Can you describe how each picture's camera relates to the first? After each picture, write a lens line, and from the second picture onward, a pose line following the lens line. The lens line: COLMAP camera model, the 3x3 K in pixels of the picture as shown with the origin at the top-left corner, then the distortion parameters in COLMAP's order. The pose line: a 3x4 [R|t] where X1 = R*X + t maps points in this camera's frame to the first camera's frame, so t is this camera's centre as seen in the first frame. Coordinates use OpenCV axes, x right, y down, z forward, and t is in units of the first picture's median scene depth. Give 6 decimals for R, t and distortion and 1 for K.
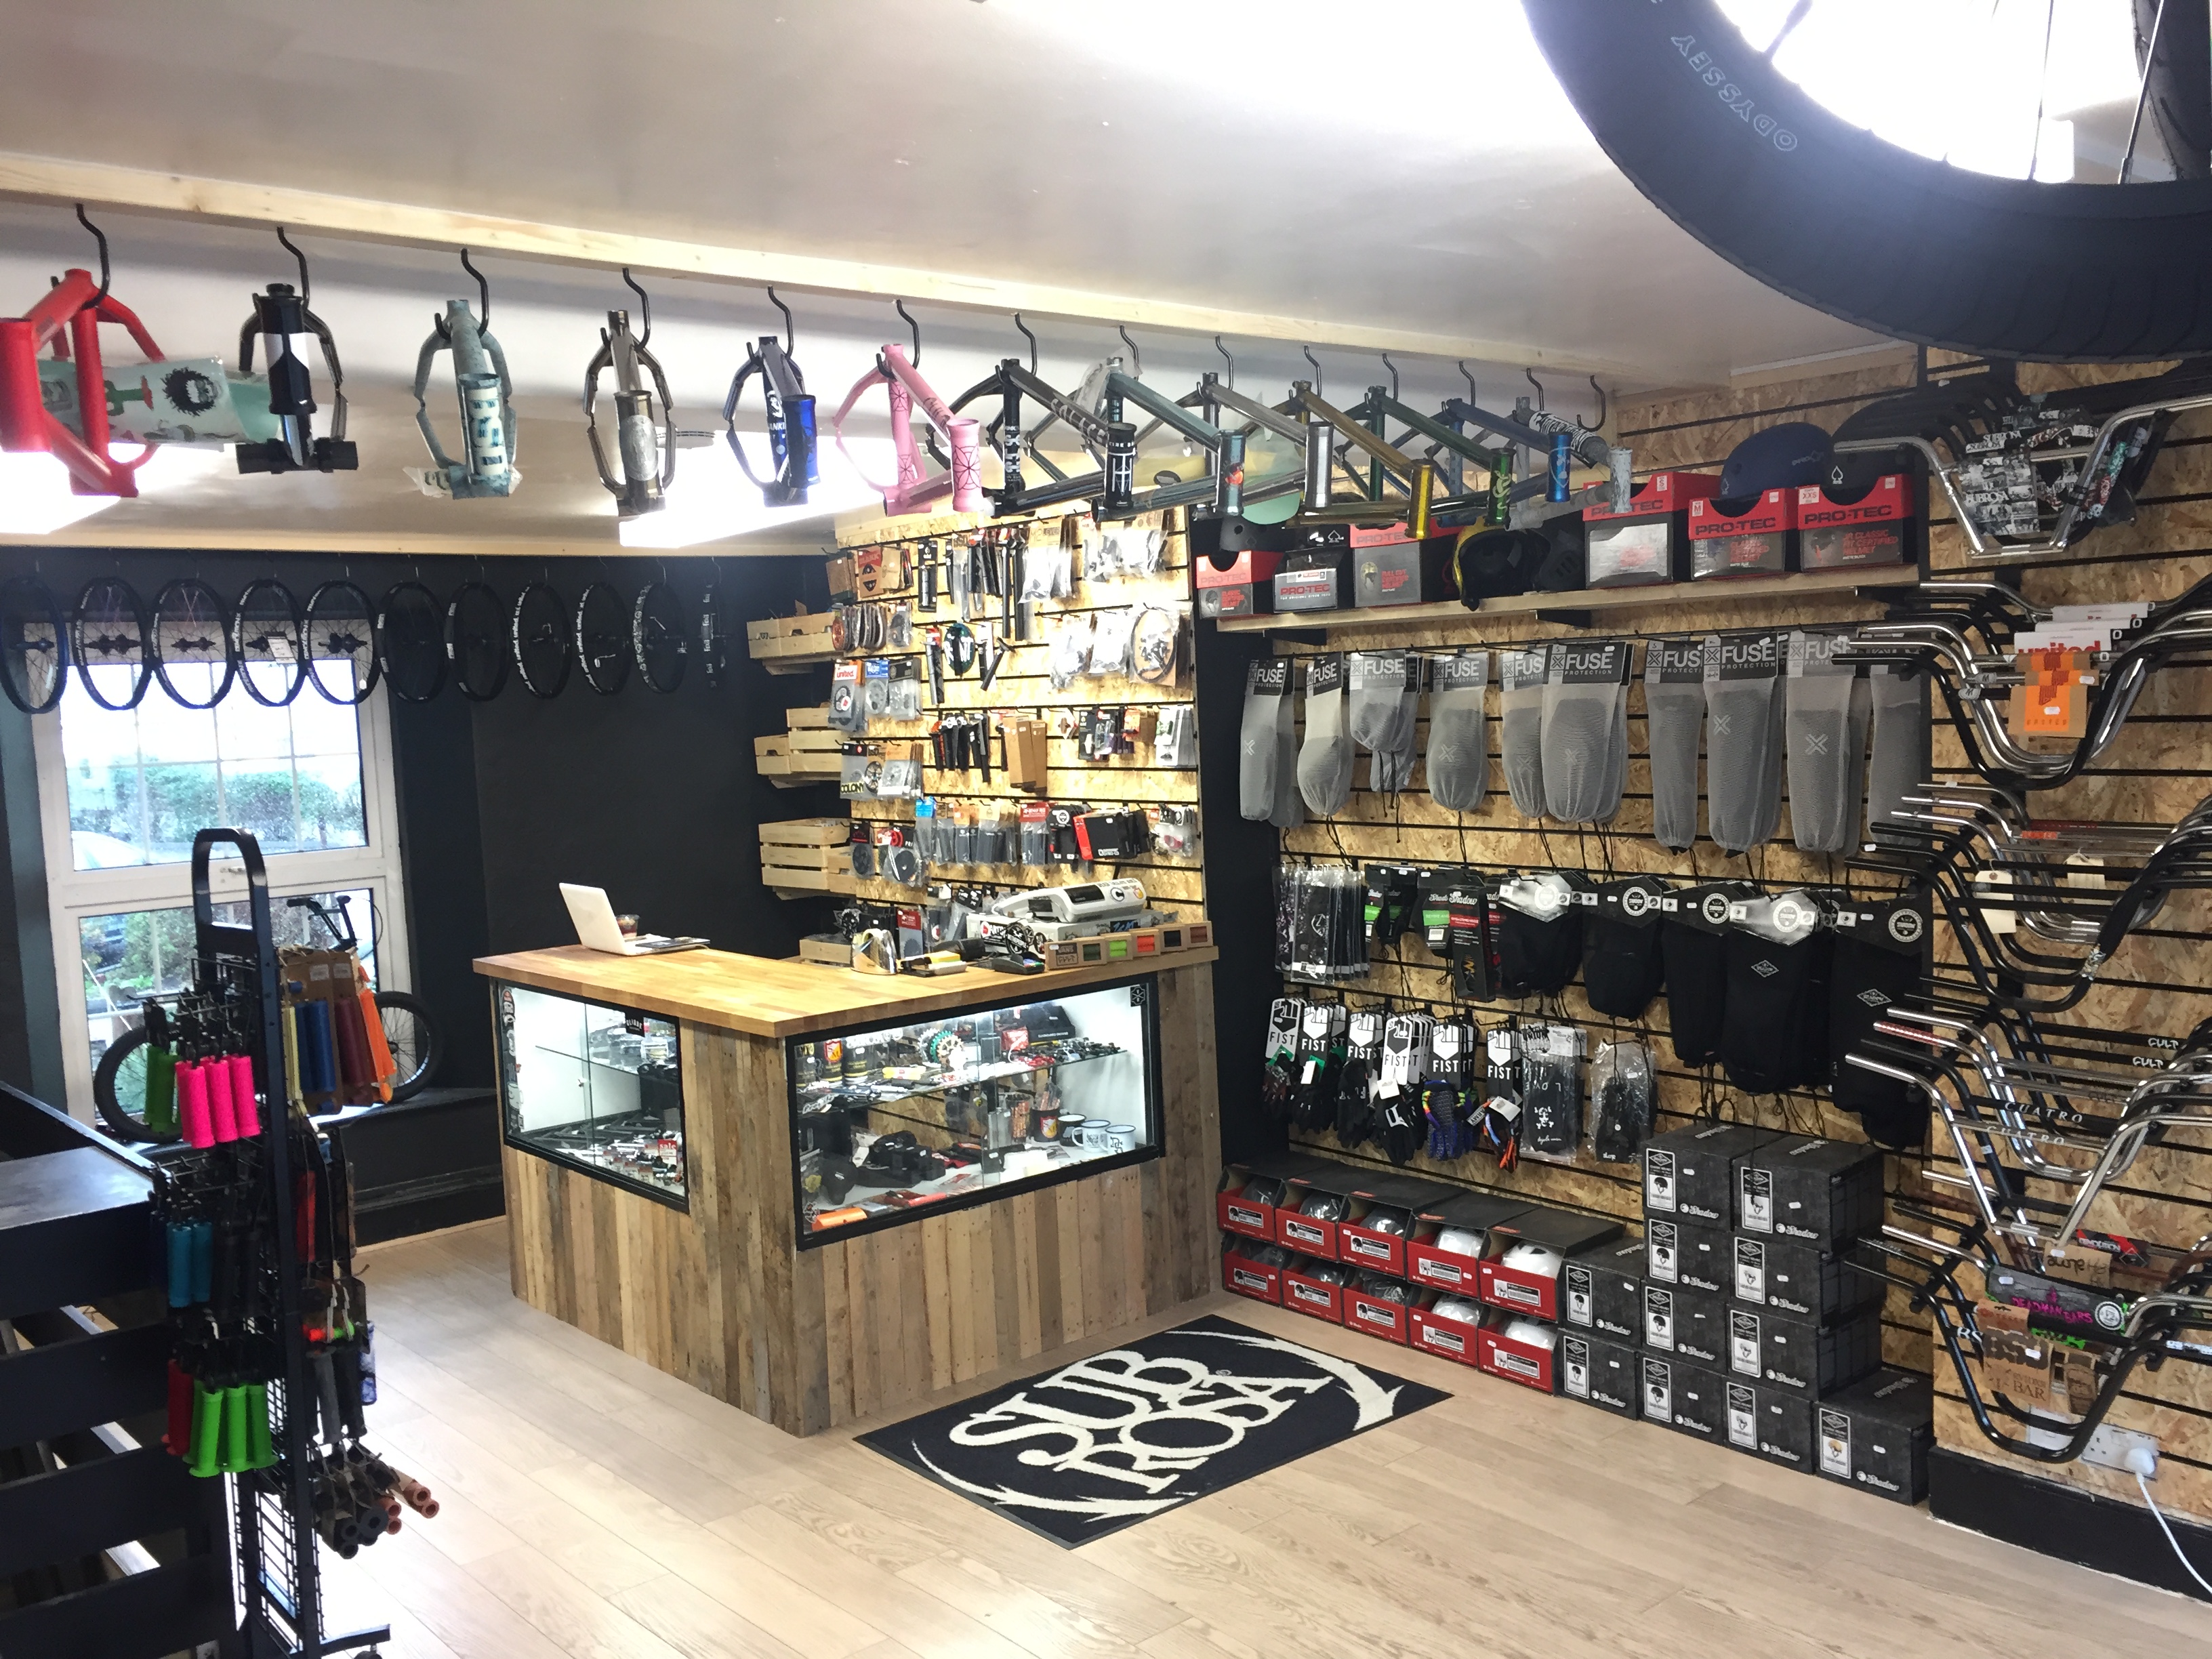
lens RADIAL K [[1883.3, 0, 1102.9], [0, 1883.3, 831.7], [0, 0, 1]] dist [0.078188, -0.095506]
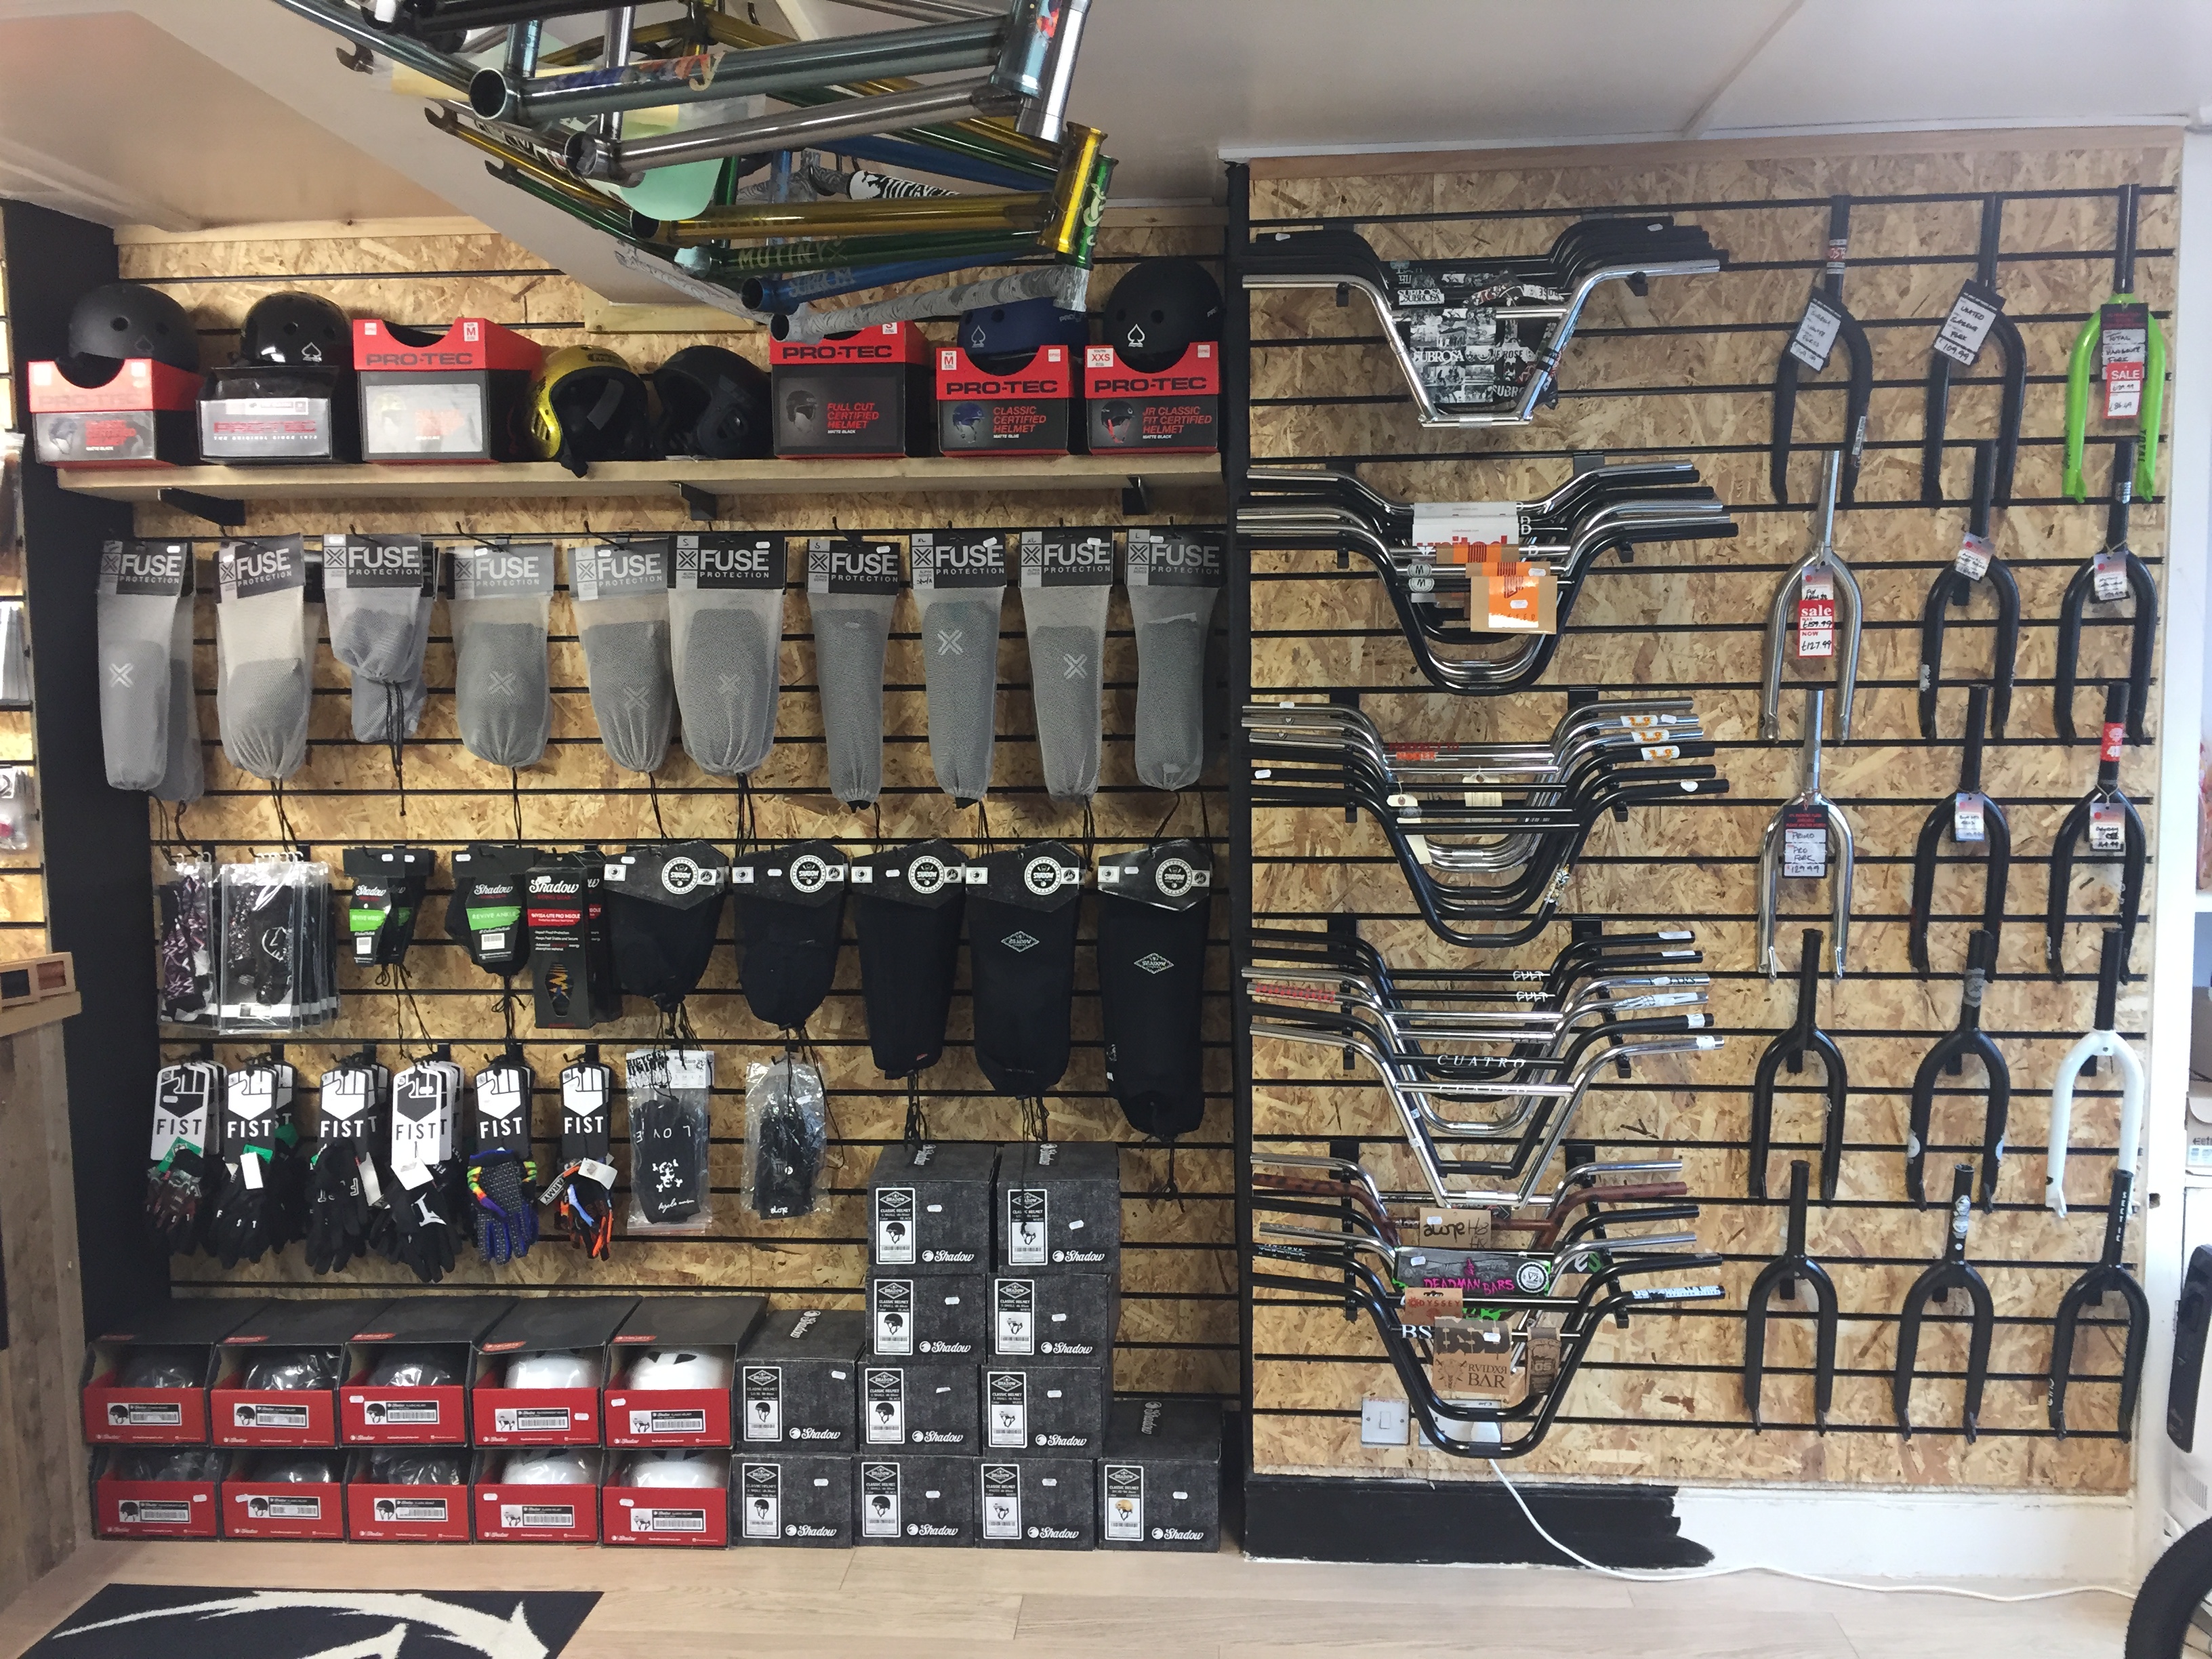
lens RADIAL K [[1883.3, 0, 1116.9], [0, 1883.3, 829.0], [0, 0, 1]] dist [0.078188, -0.095506]
pose [[0.690382, -0.020905, 0.723143, -0.183987], [0.036603, 0.999312, -0.006057, 0.027046], [-0.722519, 0.030651, 0.690672, 0.365157]]
